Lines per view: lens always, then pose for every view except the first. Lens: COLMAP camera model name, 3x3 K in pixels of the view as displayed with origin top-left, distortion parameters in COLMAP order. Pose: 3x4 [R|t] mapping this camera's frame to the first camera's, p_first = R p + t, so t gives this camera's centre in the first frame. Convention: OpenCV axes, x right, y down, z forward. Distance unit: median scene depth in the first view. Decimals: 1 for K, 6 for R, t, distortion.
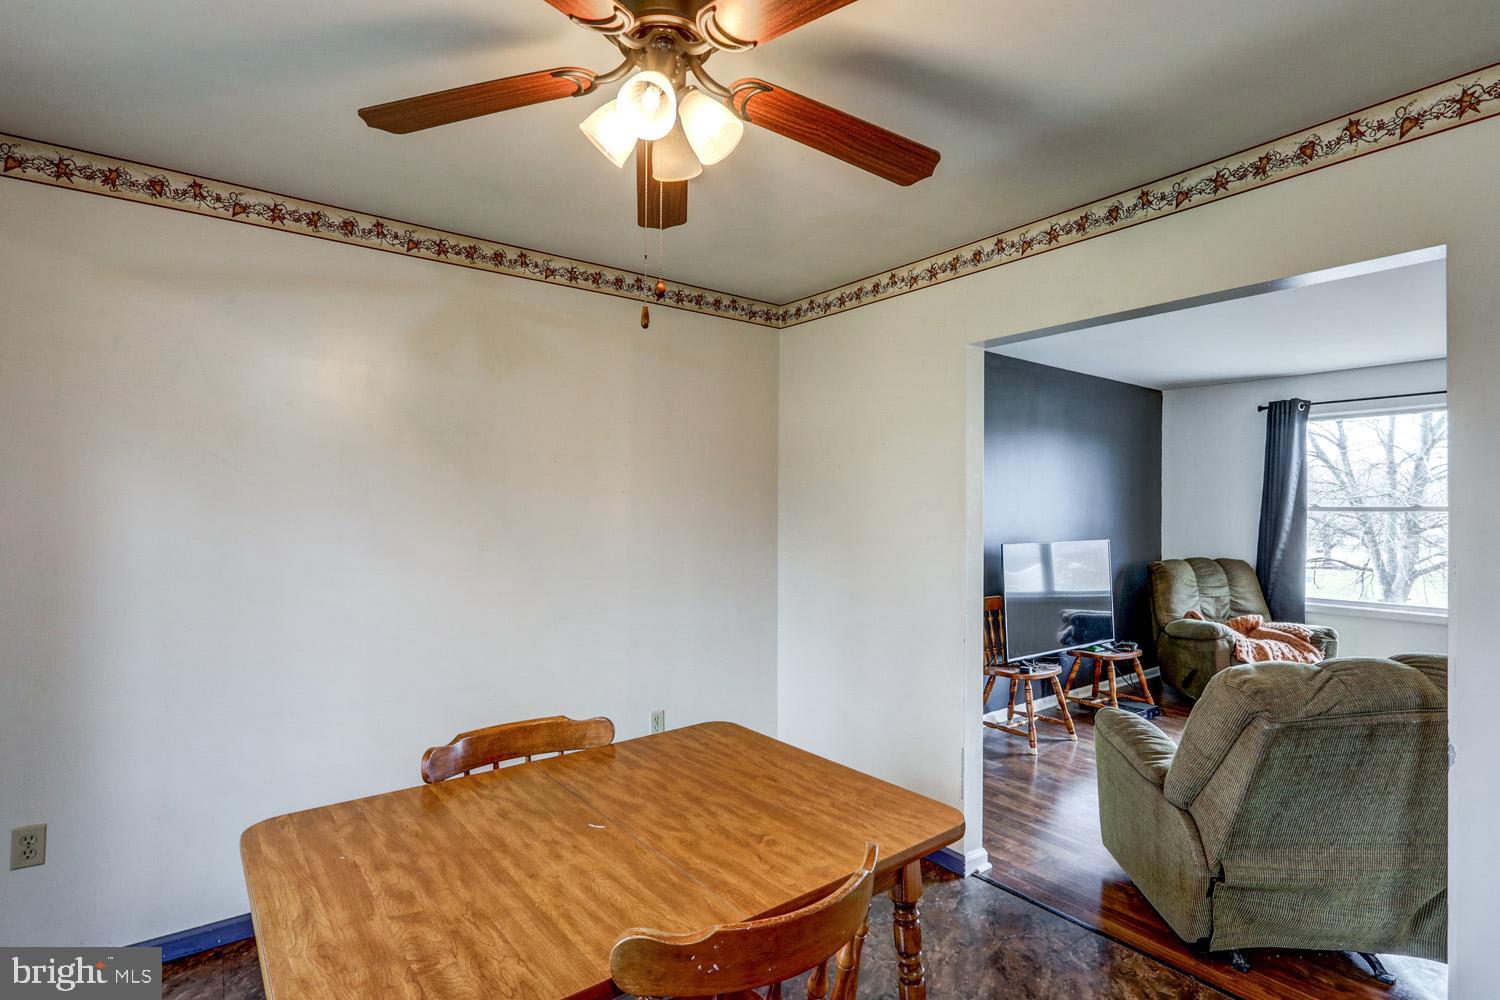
lens RADIAL K [[731.6, 0, 750.0], [0, 731.6, 500.0], [0, 0, 1]] dist [-0.008875, 0.000937]
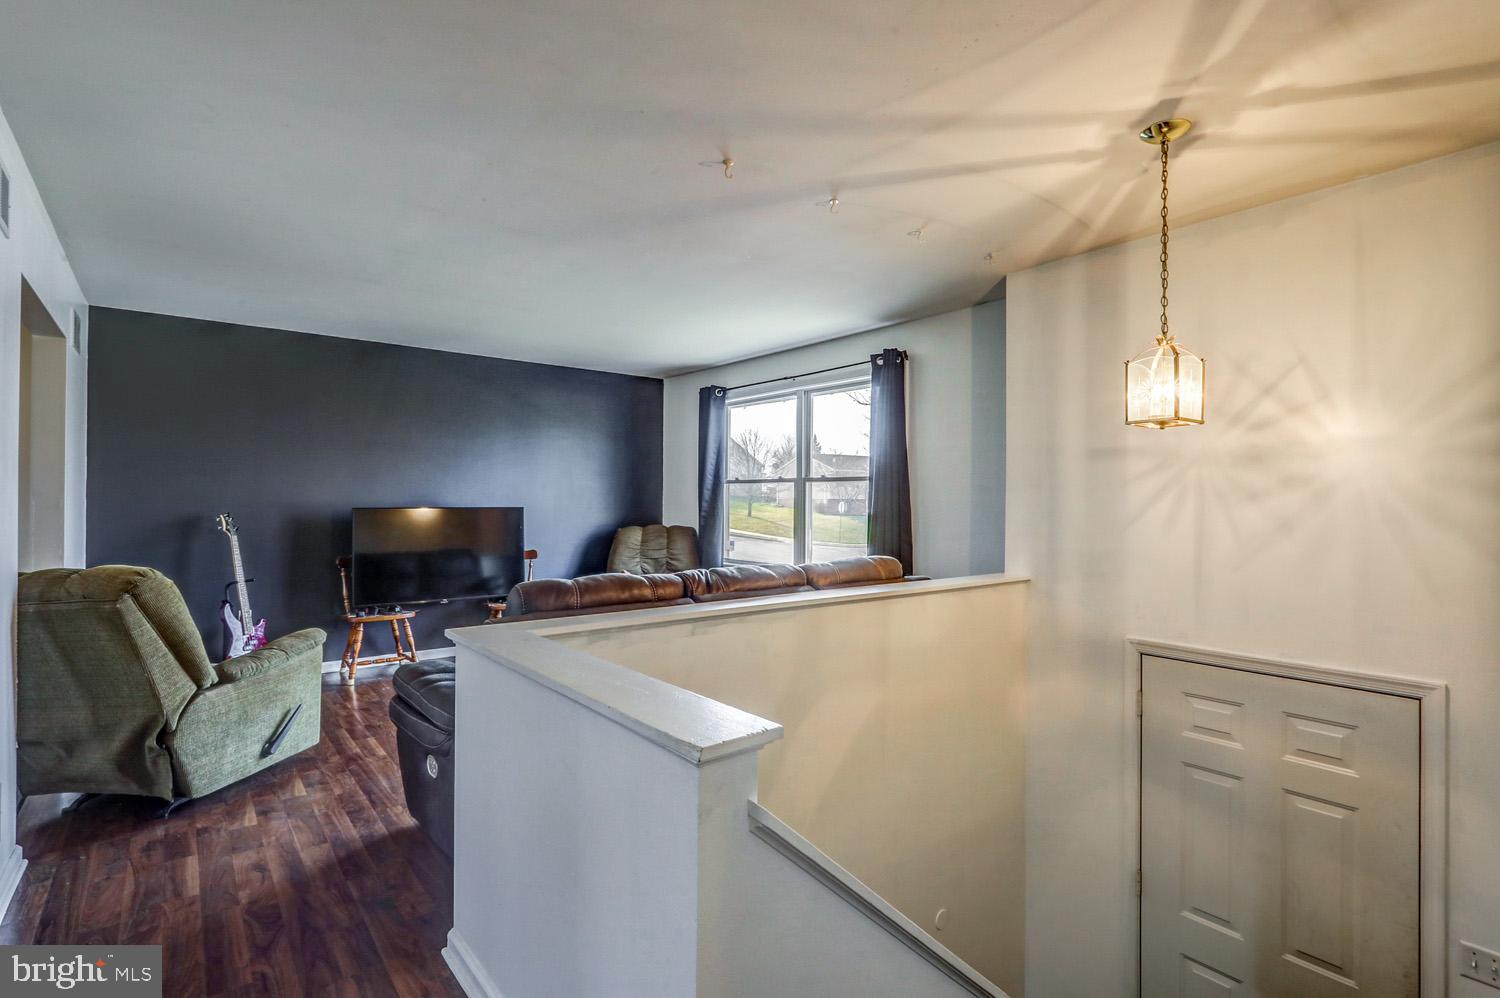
lens RADIAL K [[698.2, 0, 750.0], [0, 698.2, 499.0], [0, 0, 1]] dist [-0.013000, 0.000290]
pose [[0.999629, -0.001553, 0.027208, 0.771128], [0.001221, 0.999925, 0.012225, 0.026688], [-0.027225, -0.012187, 0.999555, -0.104441]]
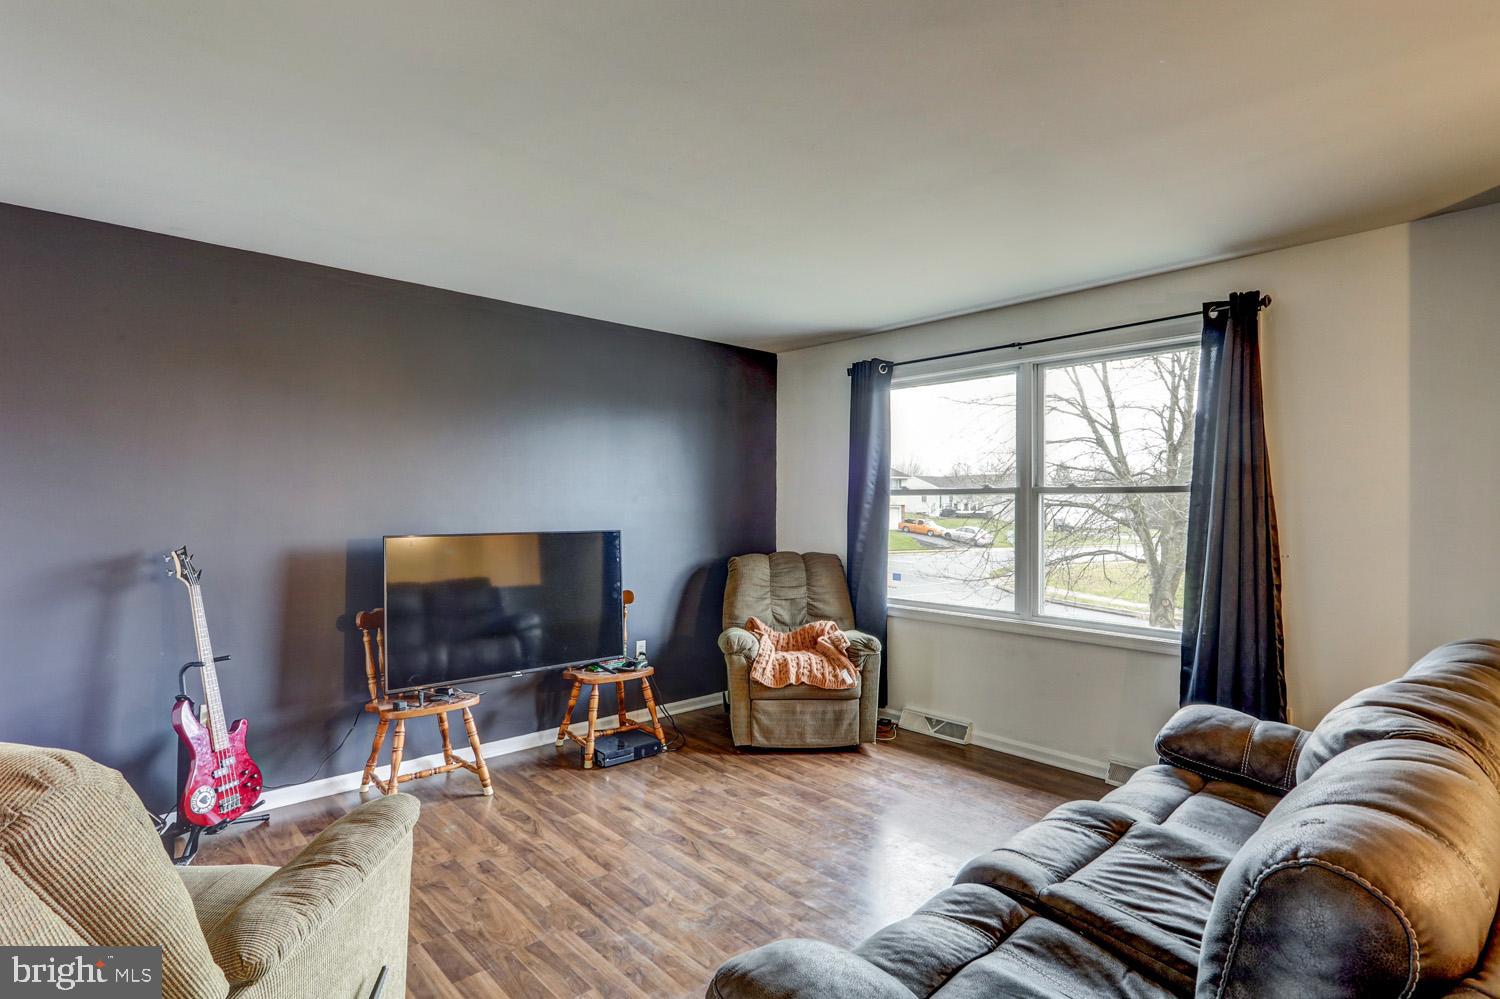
lens RADIAL K [[731.6, 0, 750.0], [0, 731.6, 499.5], [0, 0, 1]] dist [-0.008875, 0.000937]
pose [[0.996412, -0.003630, 0.084561, 0.532114], [0.003312, 0.999987, 0.003892, 0.017075], [-0.084574, -0.003598, 0.996411, 0.182192]]
